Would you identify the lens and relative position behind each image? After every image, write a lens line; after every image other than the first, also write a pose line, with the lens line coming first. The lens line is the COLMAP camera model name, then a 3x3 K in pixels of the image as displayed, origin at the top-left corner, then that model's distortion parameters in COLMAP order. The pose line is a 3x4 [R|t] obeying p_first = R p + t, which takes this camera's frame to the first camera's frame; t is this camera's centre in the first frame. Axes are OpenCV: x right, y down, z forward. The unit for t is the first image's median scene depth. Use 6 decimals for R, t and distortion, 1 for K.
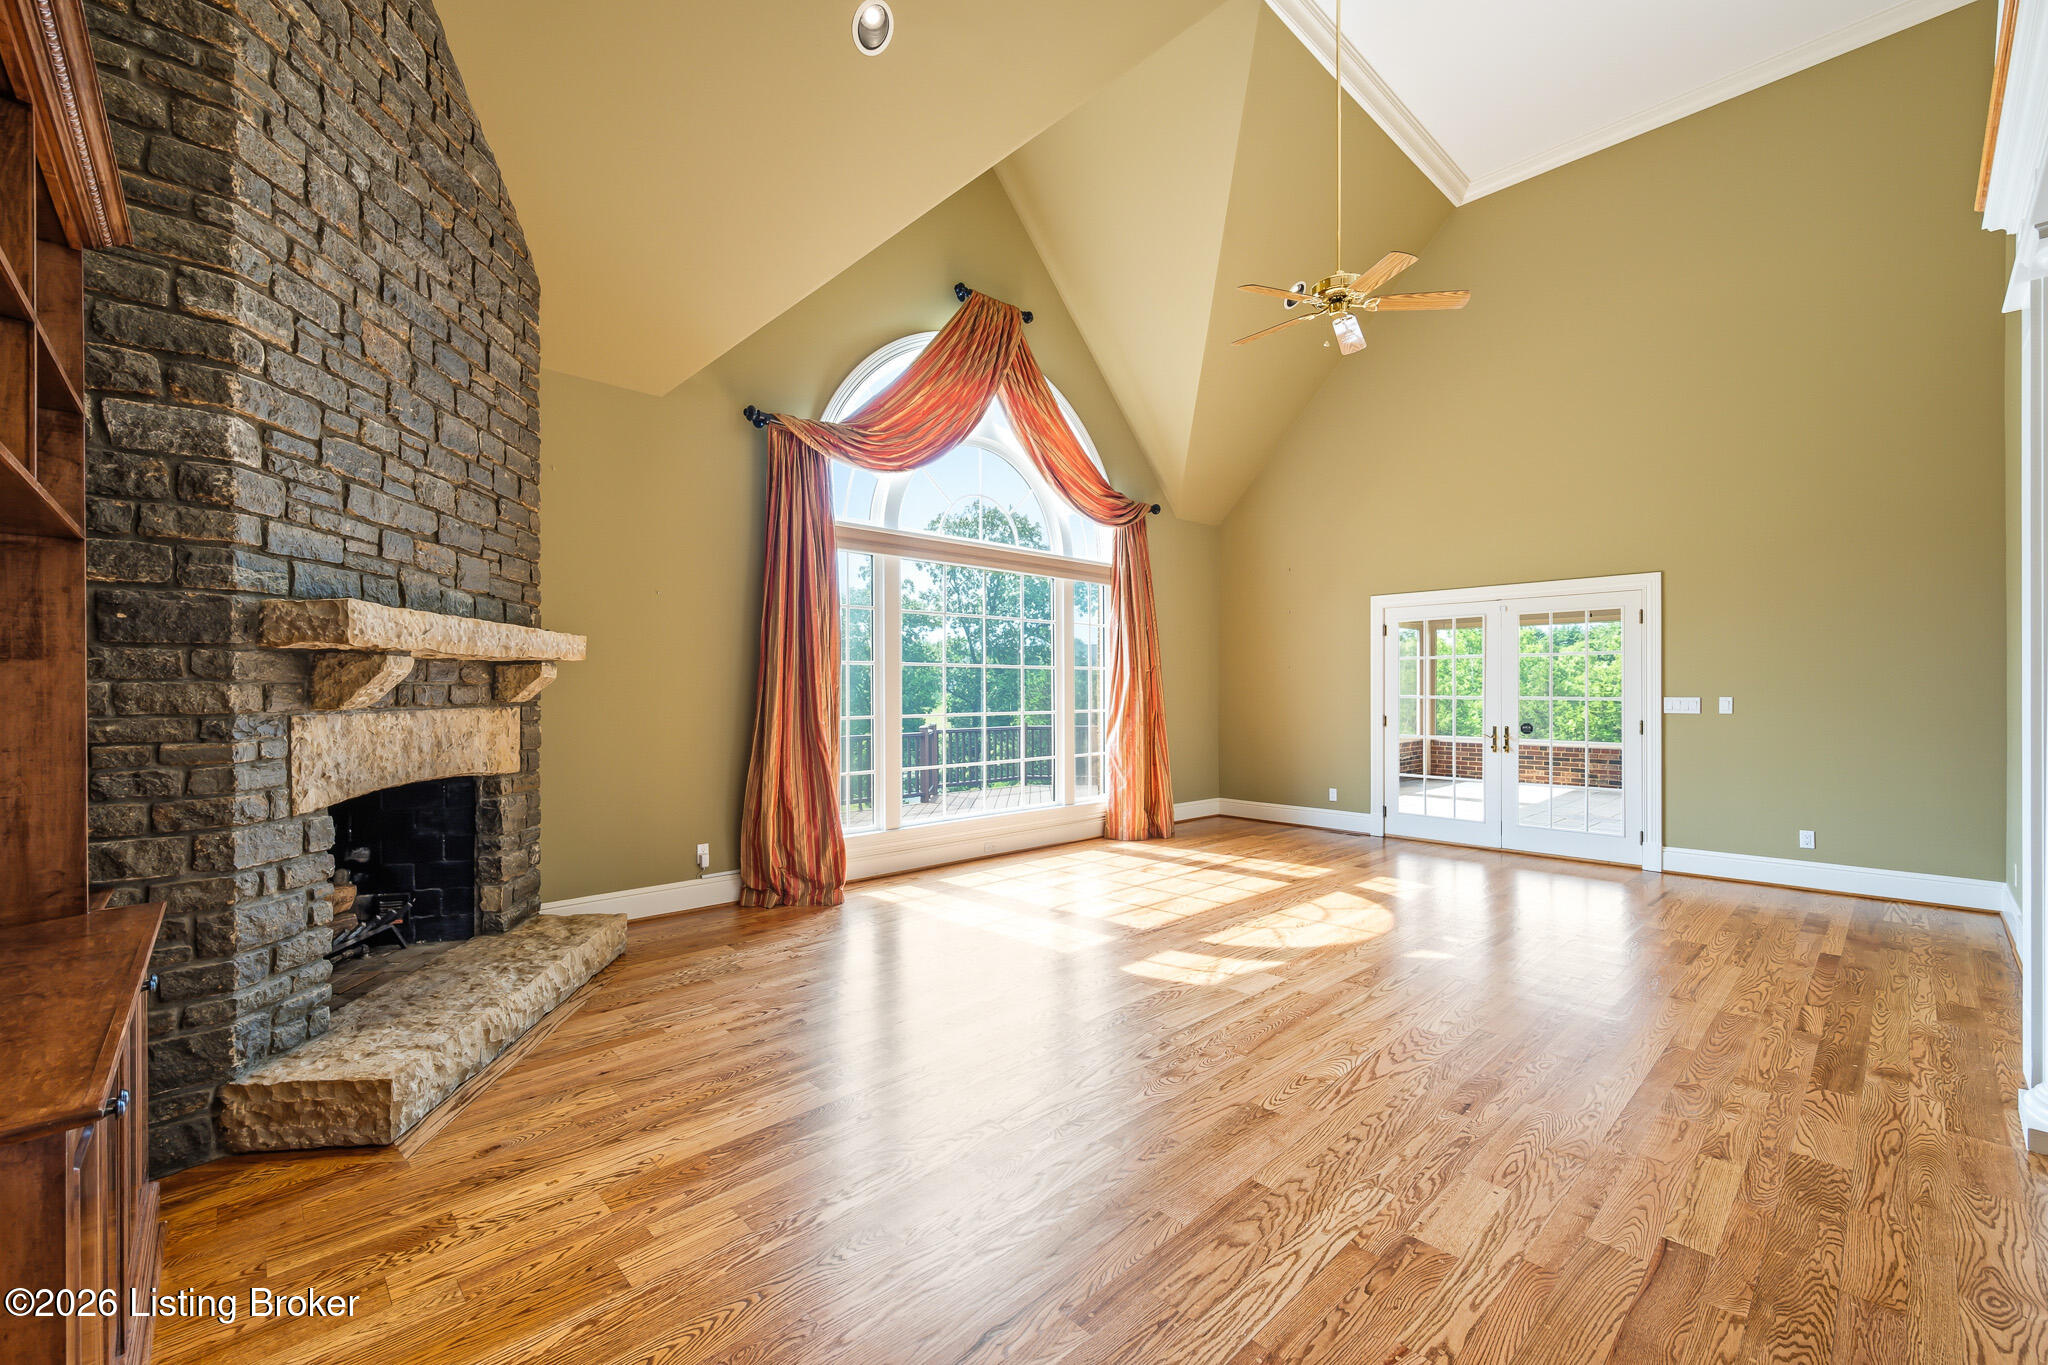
lens RADIAL K [[843.2, 0, 1033.8], [0, 843.2, 690.4], [0, 0, 1]] dist [-0.002031, -0.000048]
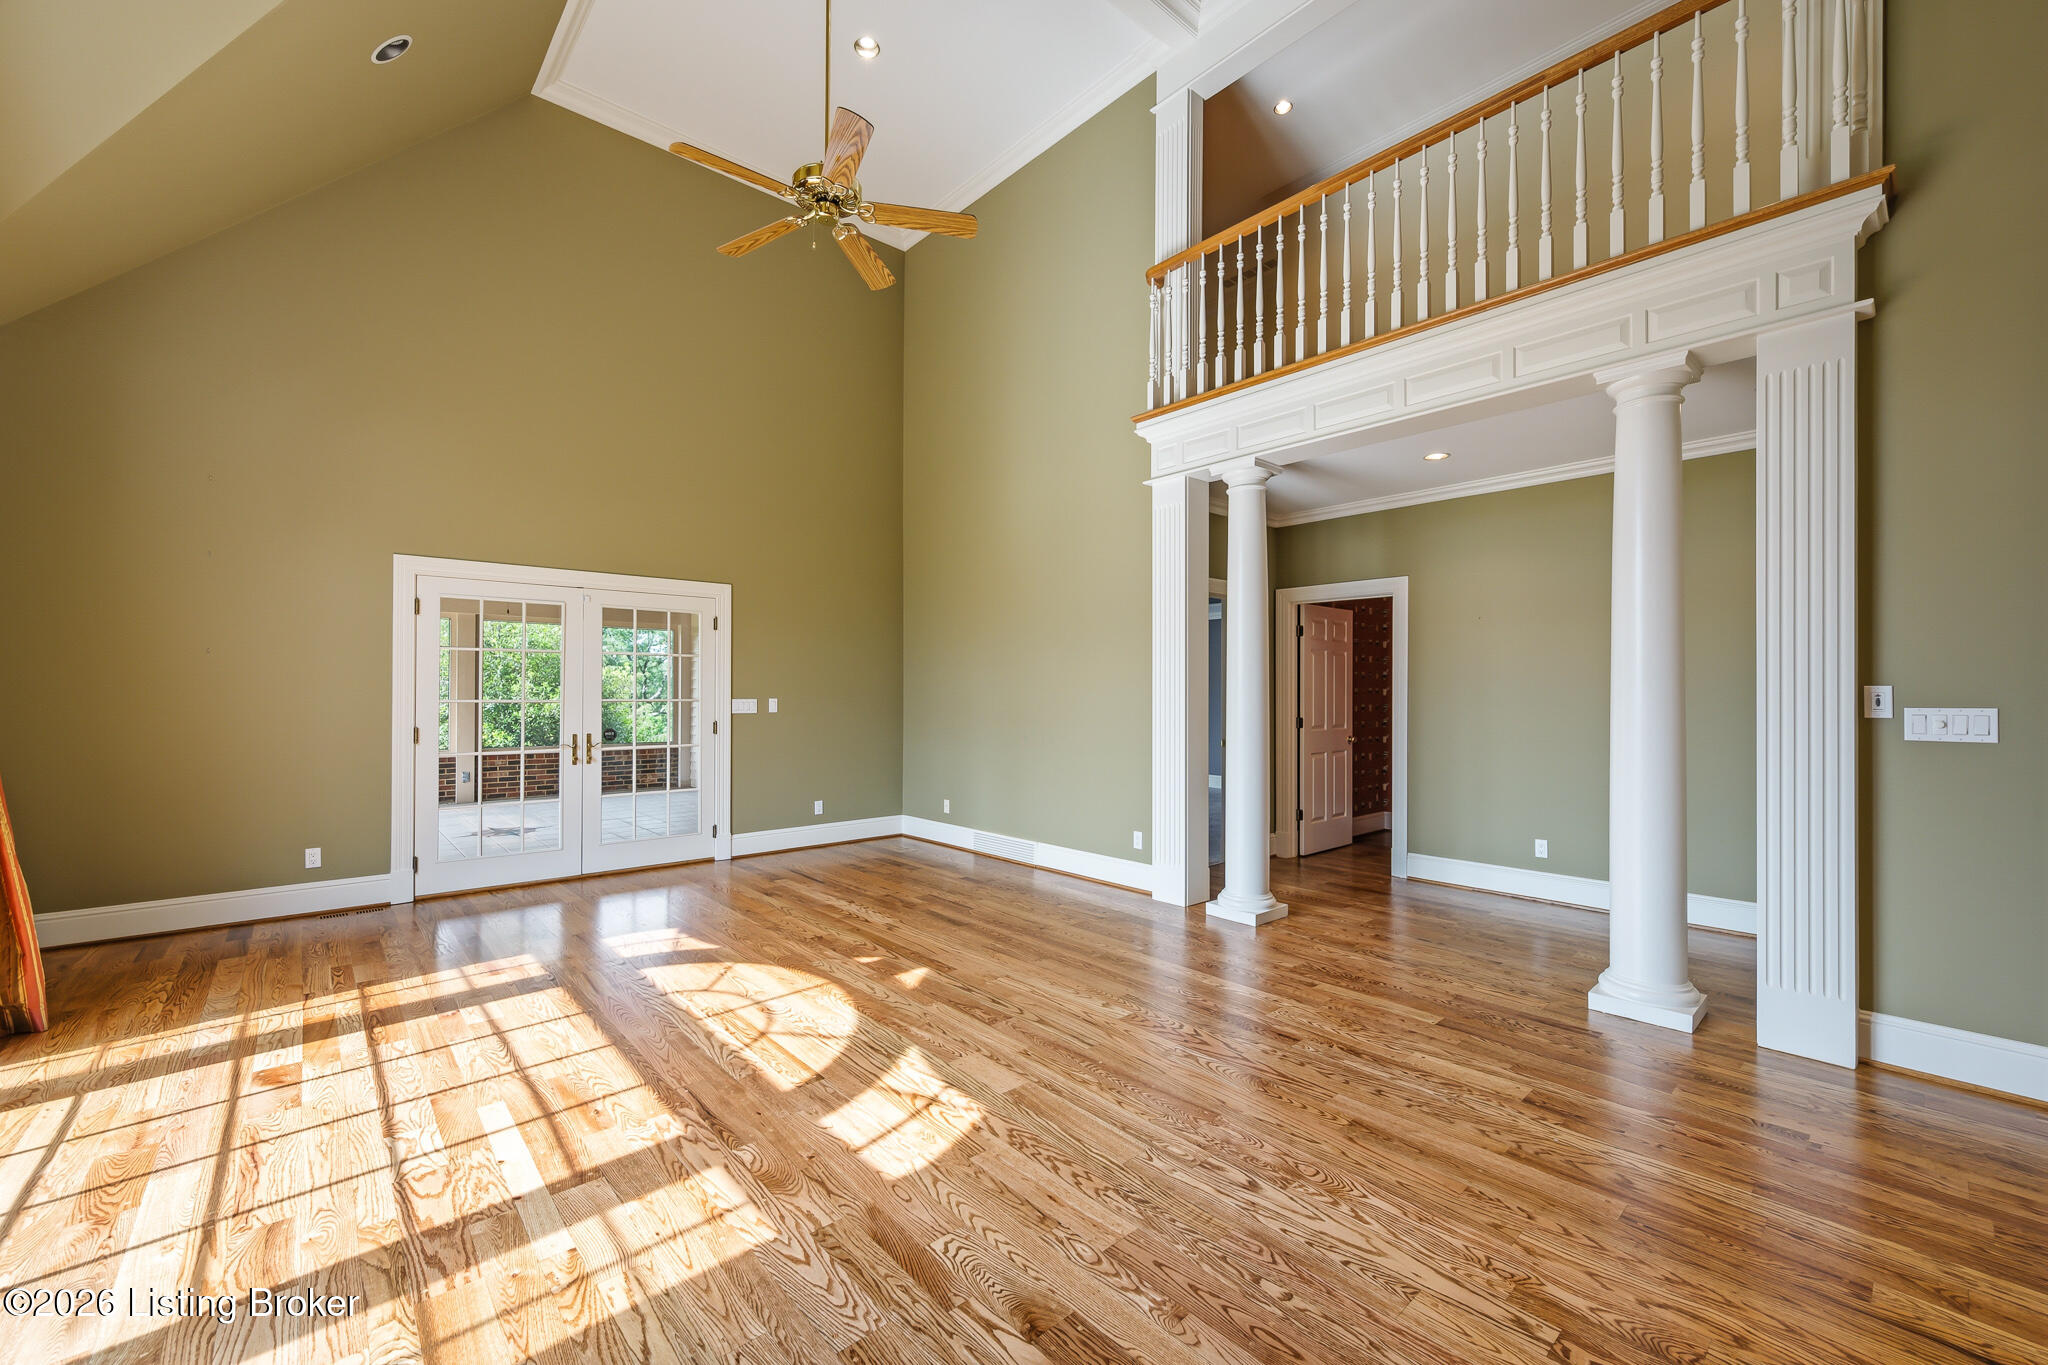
lens RADIAL K [[797.7, 0, 1027.3], [0, 797.7, 689.0], [0, 0, 1]] dist [0.001550, 0.000261]
pose [[0.038308, 0.008143, 0.999233, -0.392780], [-0.001943, 0.999966, -0.008075, 0.003447], [-0.999264, -0.001632, 0.038323, 0.798459]]
